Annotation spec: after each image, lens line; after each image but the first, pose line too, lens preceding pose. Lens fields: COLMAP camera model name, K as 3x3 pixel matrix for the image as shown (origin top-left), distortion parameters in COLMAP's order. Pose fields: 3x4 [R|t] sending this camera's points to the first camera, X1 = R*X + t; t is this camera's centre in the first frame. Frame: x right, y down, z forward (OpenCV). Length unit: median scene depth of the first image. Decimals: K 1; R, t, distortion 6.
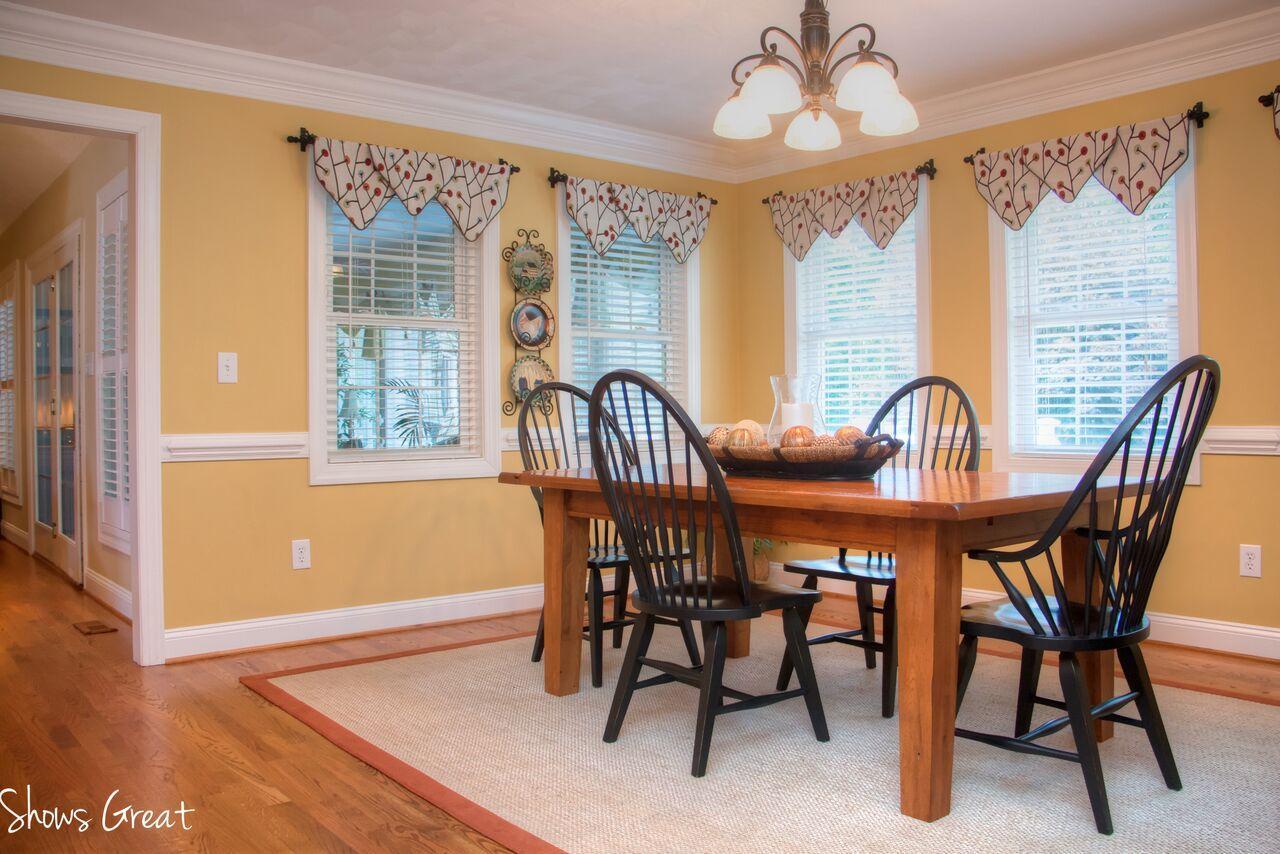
lens RADIAL K [[1041.1, 0, 640.0], [0, 1041.1, 427.0], [0, 0, 1]] dist [-0.189964, 0.168719]
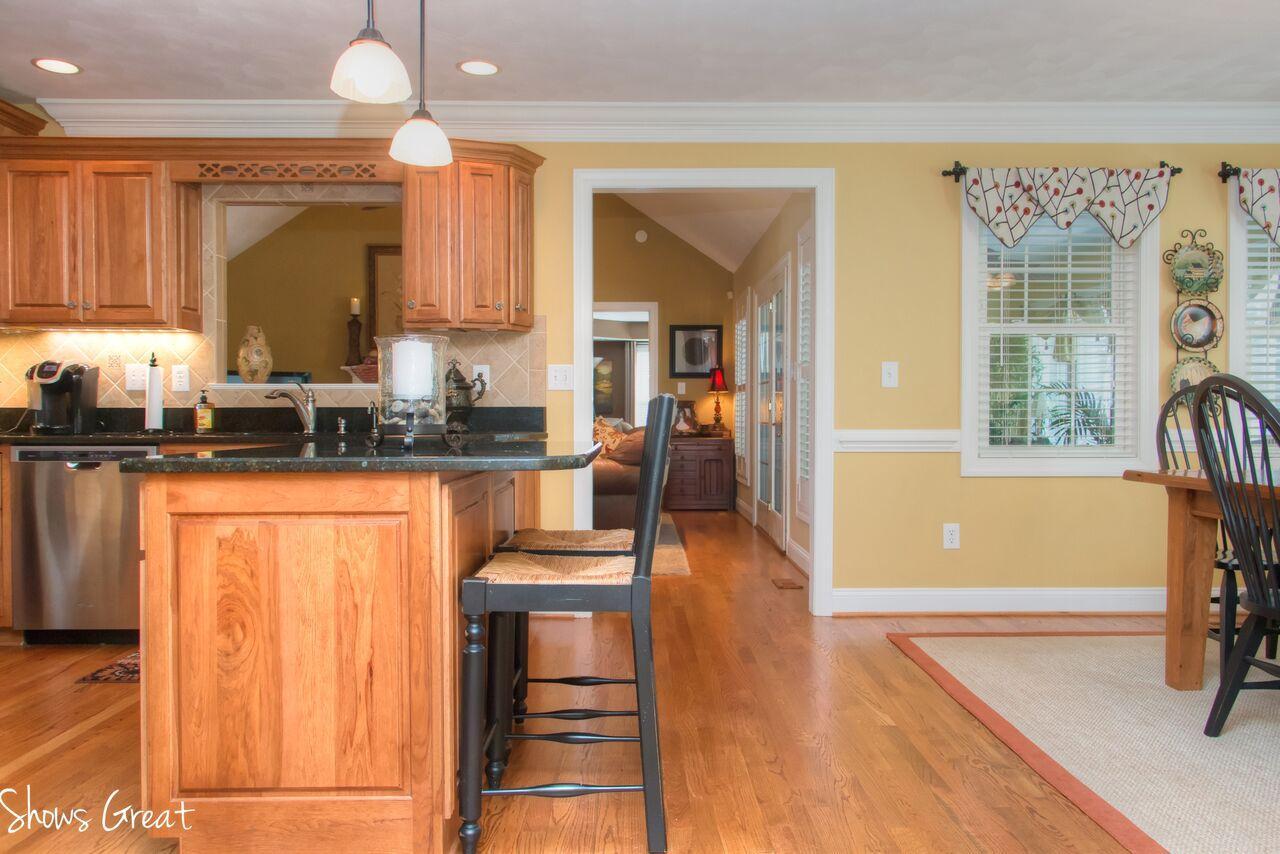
lens RADIAL K [[999.5, 0, 640.0], [0, 999.5, 427.0], [0, 0, 1]] dist [0.000072, 0.000301]
pose [[0.774254, 0.014808, -0.632701, 0.100778], [-0.013970, 0.999883, 0.006306, -0.000240], [0.632720, 0.003957, 0.774370, -0.089156]]
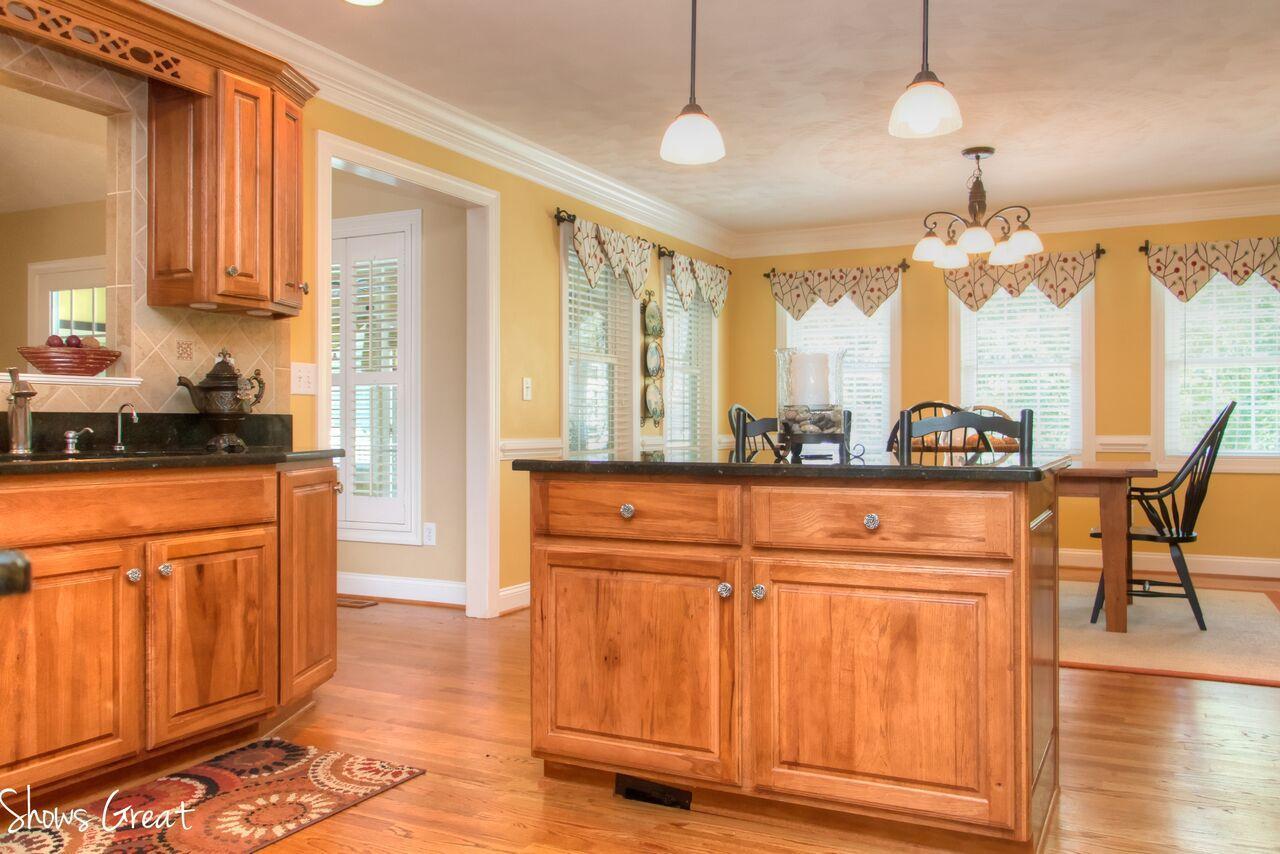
lens RADIAL K [[1029.7, 0, 622.0], [0, 1029.7, 429.9], [0, 0, 1]] dist [-0.004264, 0.000852]
pose [[0.920649, 0.005747, 0.390349, -0.745239], [-0.000431, 0.999906, -0.013706, 0.011320], [-0.390391, 0.012451, 0.920565, -0.252419]]
